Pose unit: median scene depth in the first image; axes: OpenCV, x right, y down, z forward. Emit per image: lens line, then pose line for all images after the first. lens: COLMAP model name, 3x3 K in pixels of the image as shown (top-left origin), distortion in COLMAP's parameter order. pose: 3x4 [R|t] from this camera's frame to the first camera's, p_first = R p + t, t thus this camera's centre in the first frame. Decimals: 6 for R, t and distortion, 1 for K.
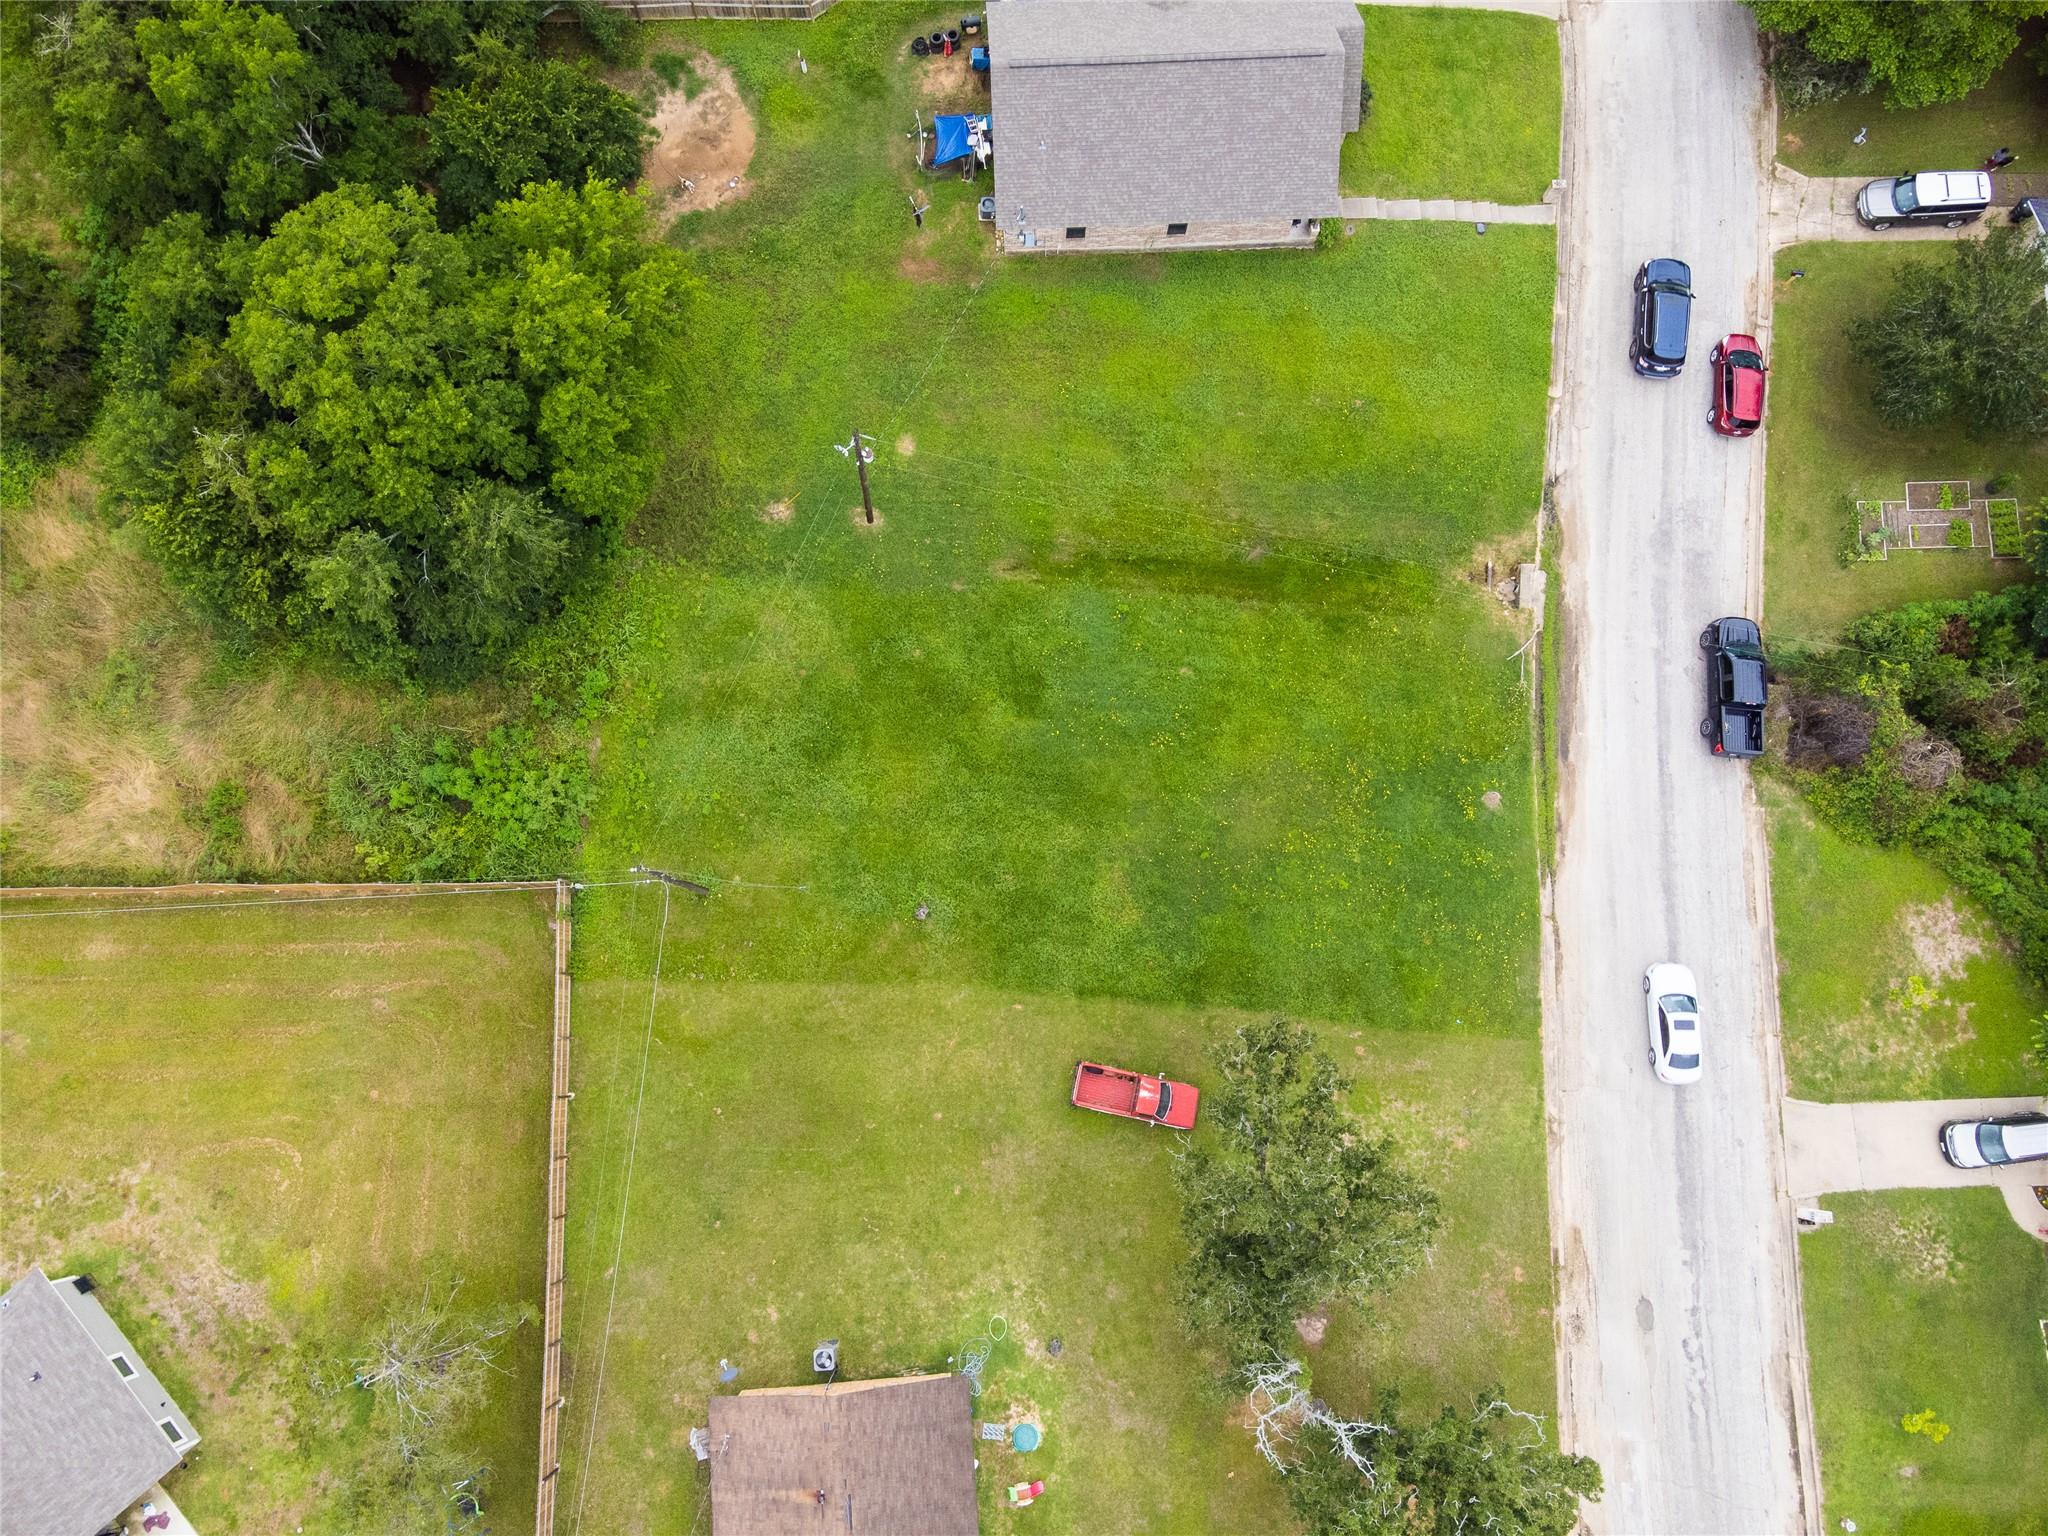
lens RADIAL K [[1548.4, 0, 1019.8], [0, 1548.4, 766.7], [0, 0, 1]] dist [0.001411, 0.075004]
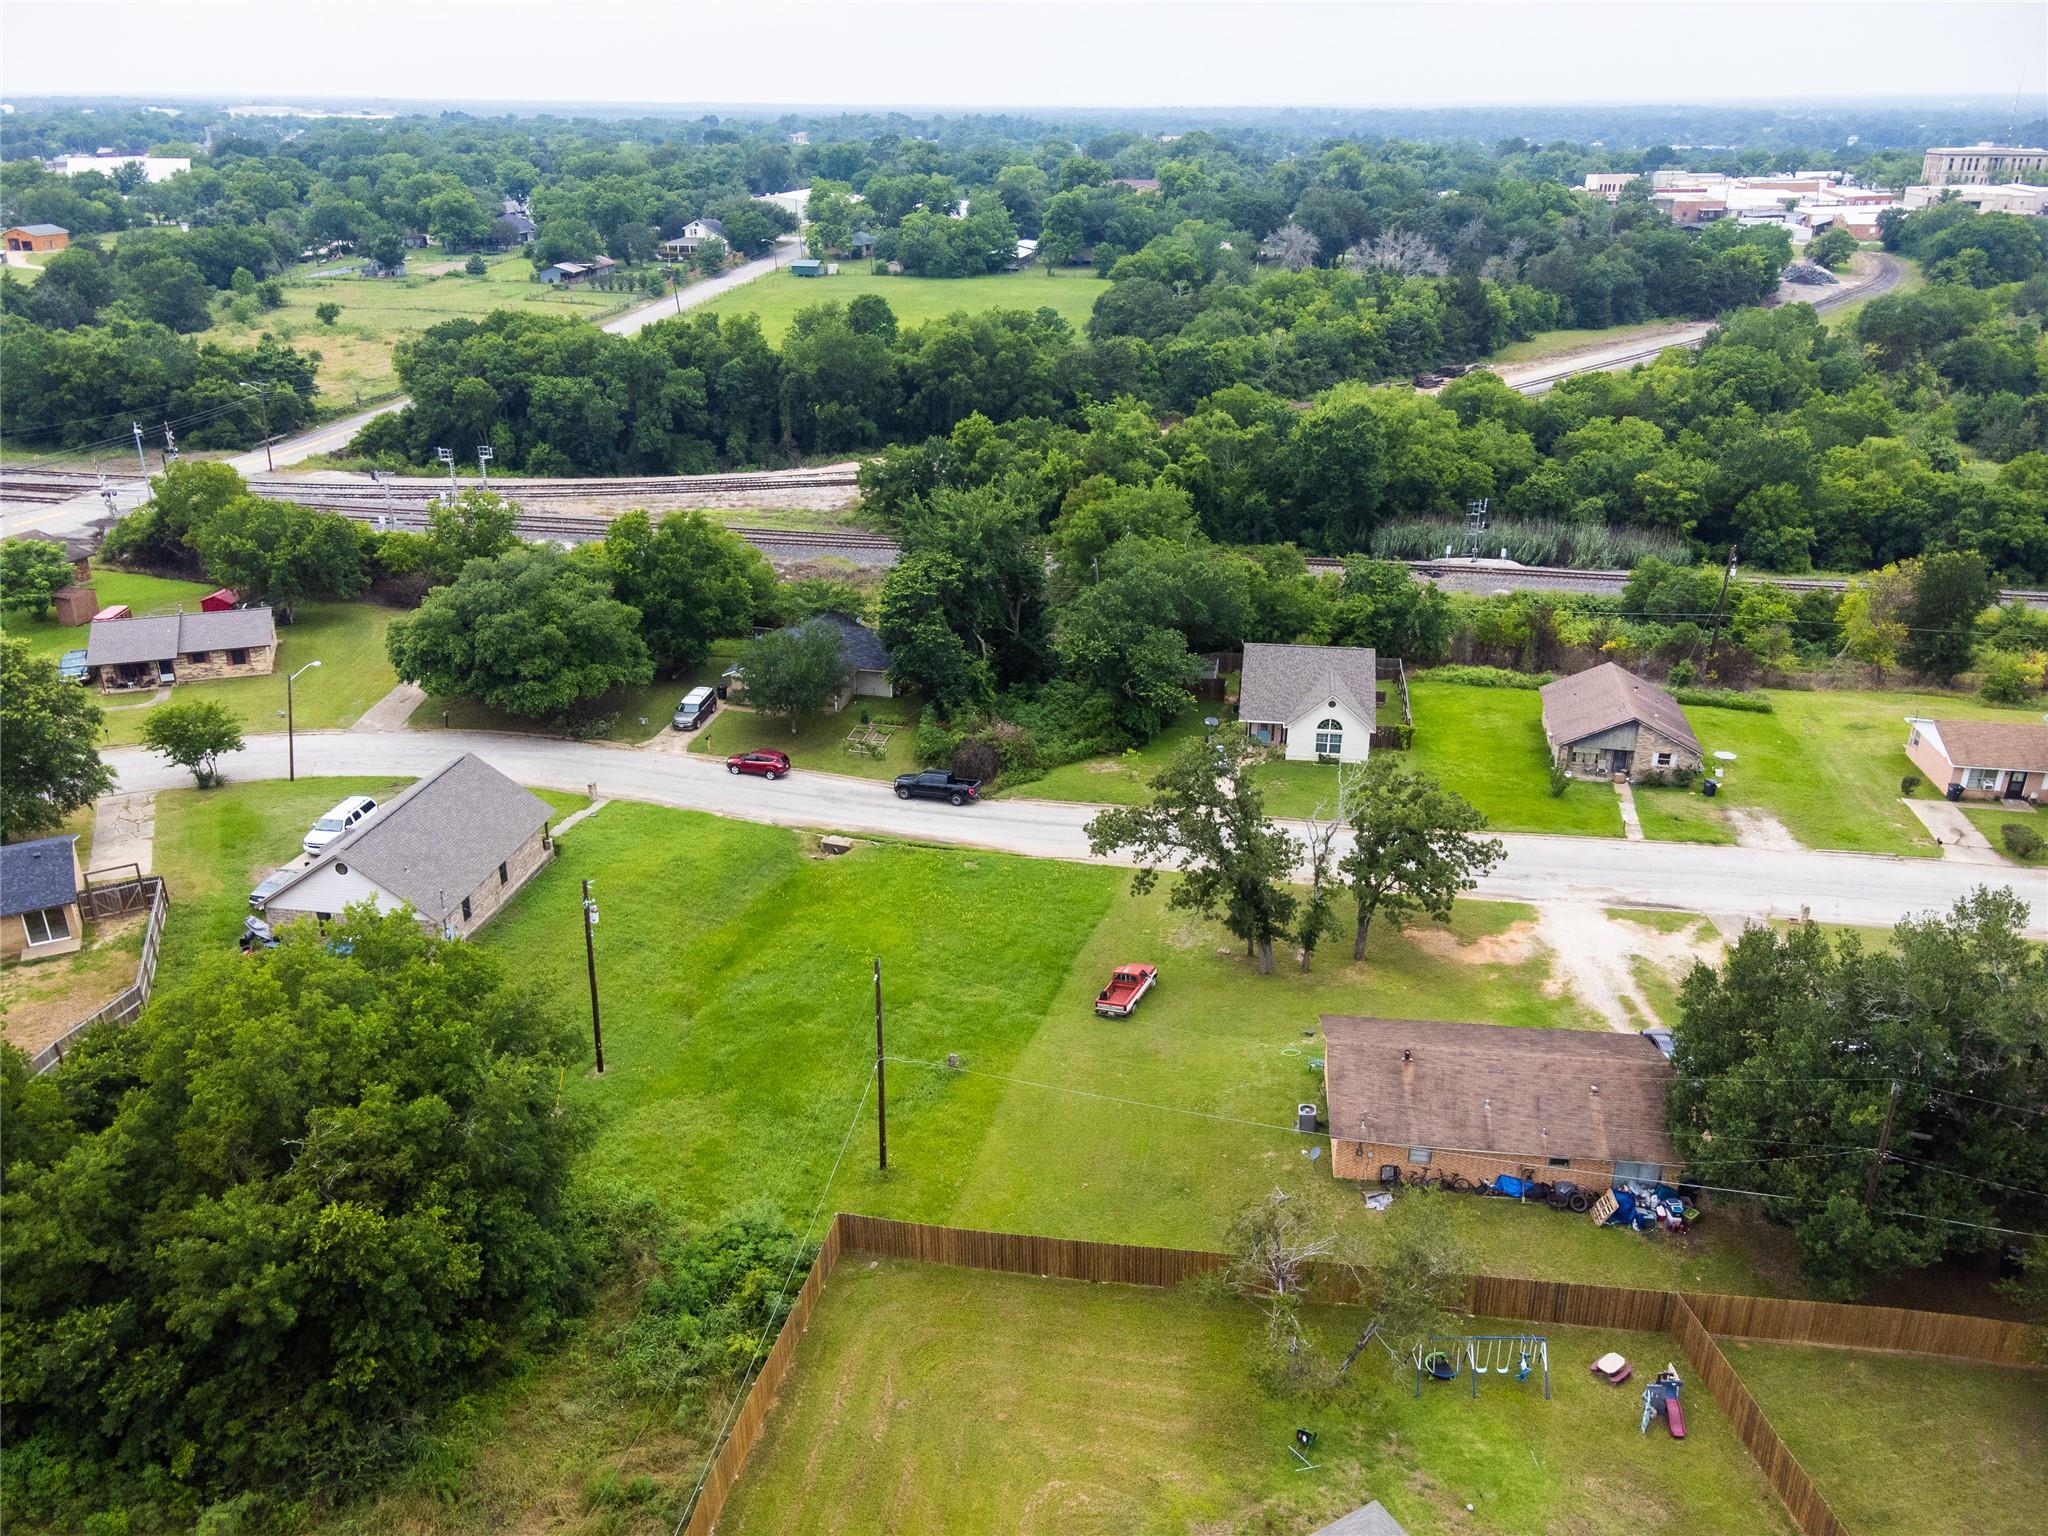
lens RADIAL K [[1547.7, 0, 1018.2], [0, 1547.7, 767.1], [0, 0, 1]] dist [0.009708, 0.063158]
pose [[0.206196, -0.391638, 0.896718, -0.981661], [0.963896, 0.239090, -0.117222, 0.217875], [-0.168487, 0.888513, 0.426797, 0.272948]]
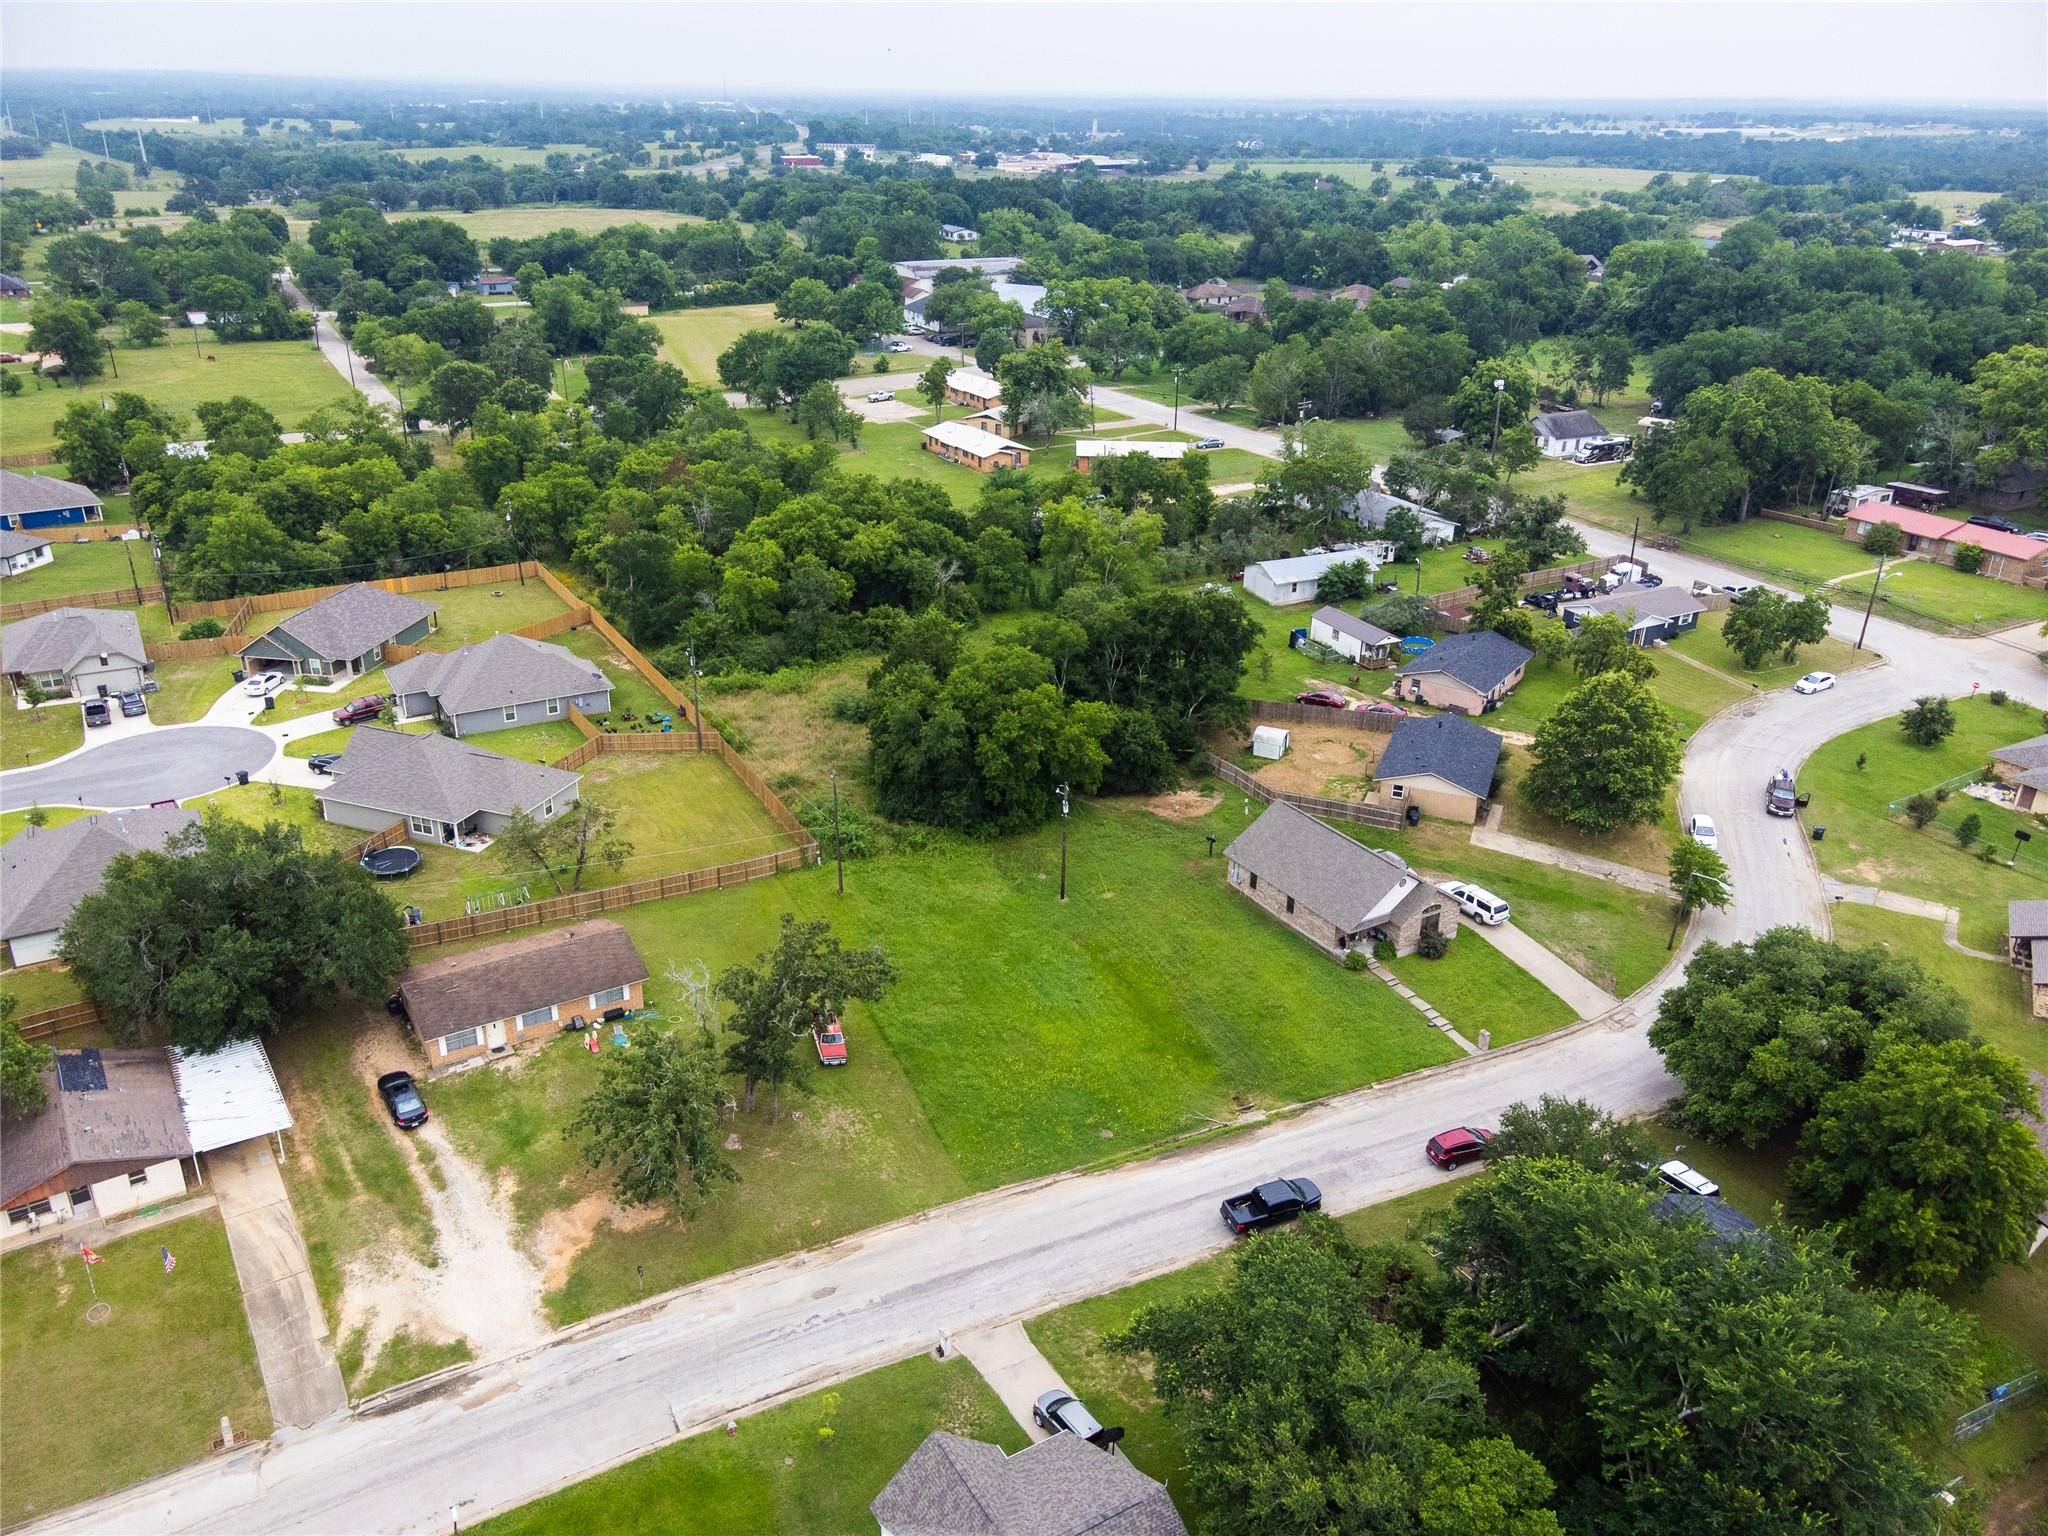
lens RADIAL K [[1543.0, 0, 1016.3], [0, 1543.0, 769.5], [0, 0, 1]] dist [0.035382, 0.001236]
pose [[0.476419, 0.355368, -0.804200, 1.317975], [-0.867555, 0.338499, -0.364372, 0.512015], [0.142735, 0.871282, 0.469568, 0.000057]]
